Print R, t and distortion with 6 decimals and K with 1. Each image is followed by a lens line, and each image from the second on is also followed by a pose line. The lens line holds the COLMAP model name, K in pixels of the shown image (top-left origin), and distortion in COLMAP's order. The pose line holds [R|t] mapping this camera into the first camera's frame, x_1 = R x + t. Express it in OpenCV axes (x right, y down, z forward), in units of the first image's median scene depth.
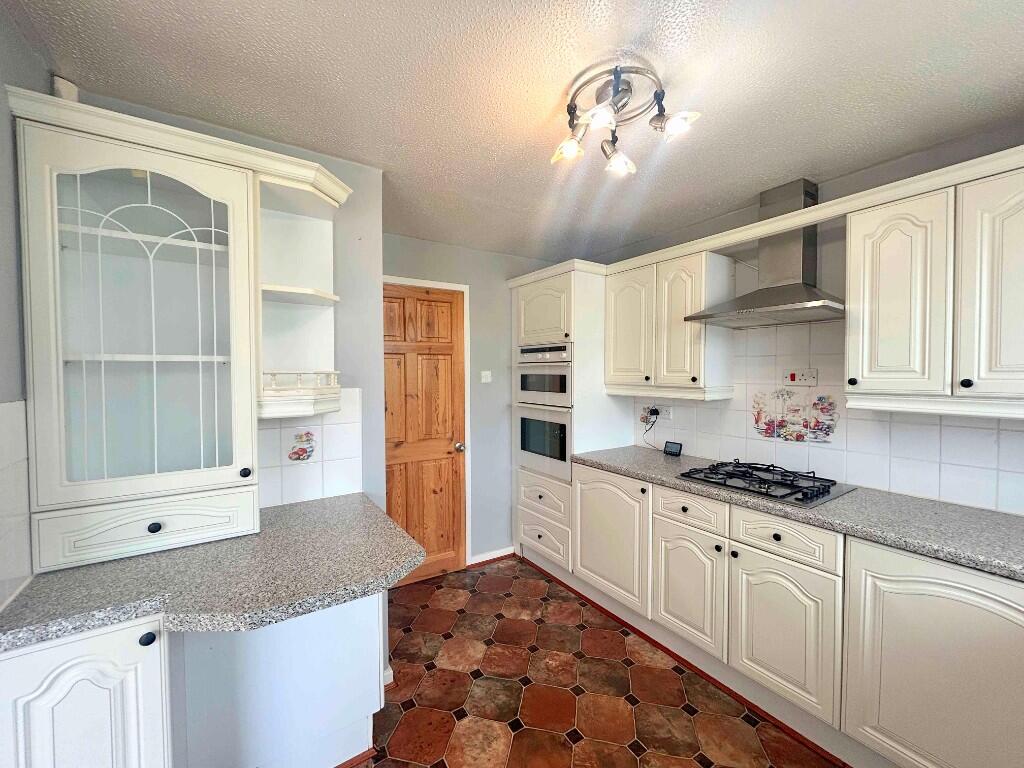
lens RADIAL K [[411.9, 0, 510.2], [0, 411.9, 381.7], [0, 0, 1]] dist [-0.009622, 0.001526]
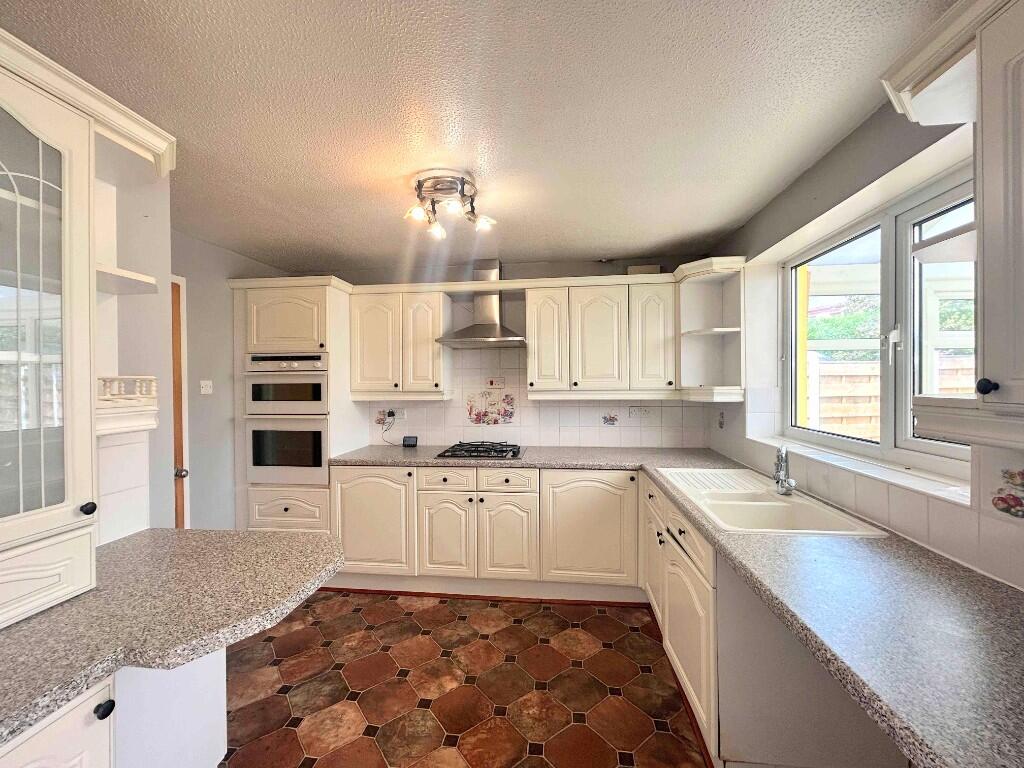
lens RADIAL K [[411.9, 0, 519.2], [0, 411.9, 382.8], [0, 0, 1]] dist [-0.009622, 0.001526]
pose [[0.635088, -0.006755, 0.772411, -0.462387], [0.027487, 0.999526, -0.013859, 0.013615], [-0.771951, 0.030034, 0.634972, -0.066479]]
